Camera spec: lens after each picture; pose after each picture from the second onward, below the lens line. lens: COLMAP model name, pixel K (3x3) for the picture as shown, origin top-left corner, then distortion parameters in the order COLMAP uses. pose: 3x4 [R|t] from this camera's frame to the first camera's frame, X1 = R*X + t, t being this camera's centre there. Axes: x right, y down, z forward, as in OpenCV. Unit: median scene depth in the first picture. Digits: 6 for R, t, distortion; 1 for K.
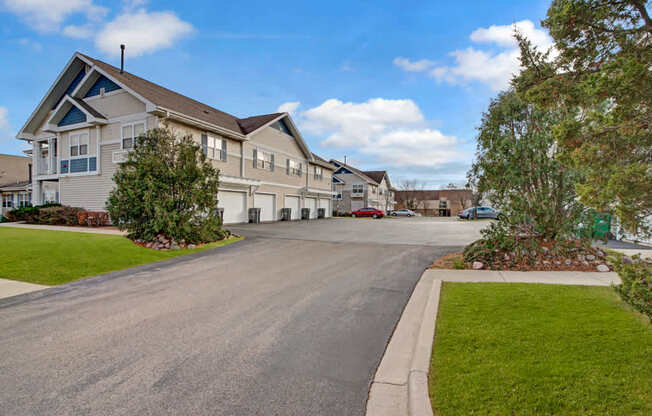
lens RADIAL K [[292.8, 0, 326.0], [0, 292.8, 208.0], [0, 0, 1]] dist [-0.001260, -0.000375]
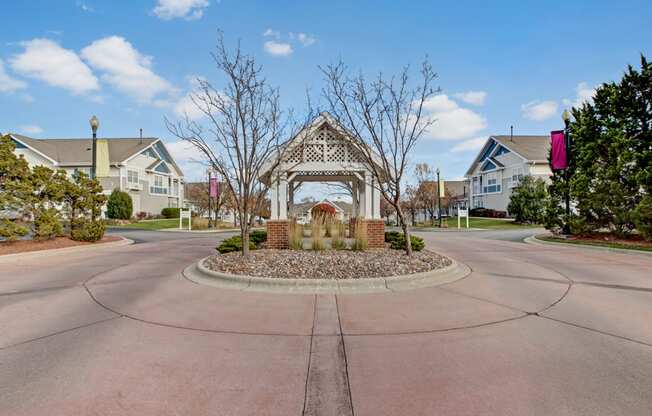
lens RADIAL K [[292.8, 0, 326.0], [0, 292.8, 208.0], [0, 0, 1]] dist [-0.001260, -0.000375]
pose [[0.383826, -0.012723, -0.923318, 0.671191], [0.007670, 0.999915, -0.010590, 0.002612], [0.923374, -0.003017, 0.383891, -0.962162]]
